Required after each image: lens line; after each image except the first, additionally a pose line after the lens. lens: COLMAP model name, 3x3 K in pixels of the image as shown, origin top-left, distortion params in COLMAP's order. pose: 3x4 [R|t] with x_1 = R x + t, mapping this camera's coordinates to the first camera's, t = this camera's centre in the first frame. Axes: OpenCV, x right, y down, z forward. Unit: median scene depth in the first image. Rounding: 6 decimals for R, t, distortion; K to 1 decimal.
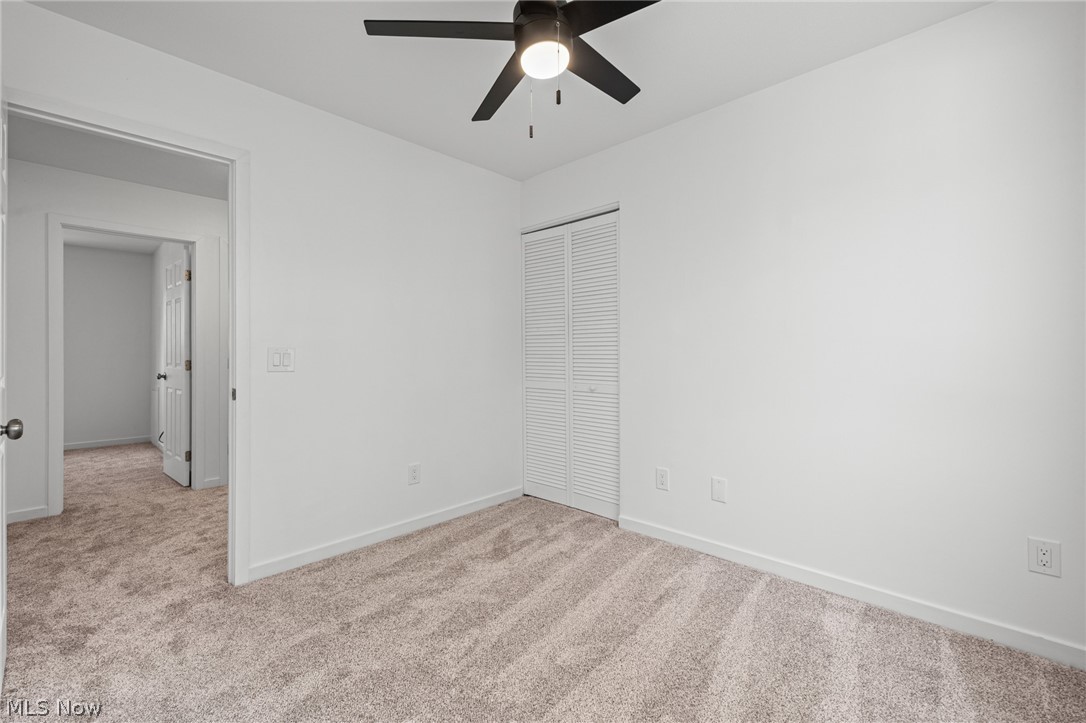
lens RADIAL K [[474.6, 0, 538.9], [0, 474.6, 354.7], [0, 0, 1]] dist [-0.002981, -0.000304]
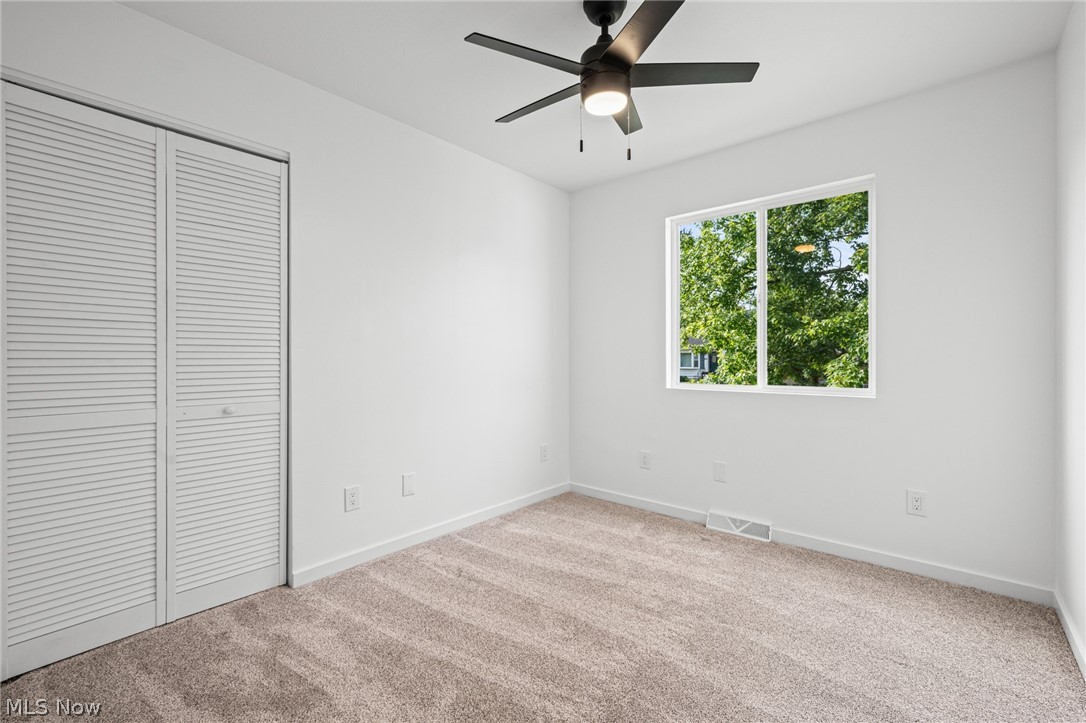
lens RADIAL K [[474.6, 0, 542.7], [0, 474.6, 361.6], [0, 0, 1]] dist [-0.002981, -0.000304]
pose [[-0.073740, -0.001937, 0.997276, -0.737134], [0.007427, 0.999969, 0.002491, 0.007306], [-0.997250, 0.007590, -0.073723, 0.801345]]
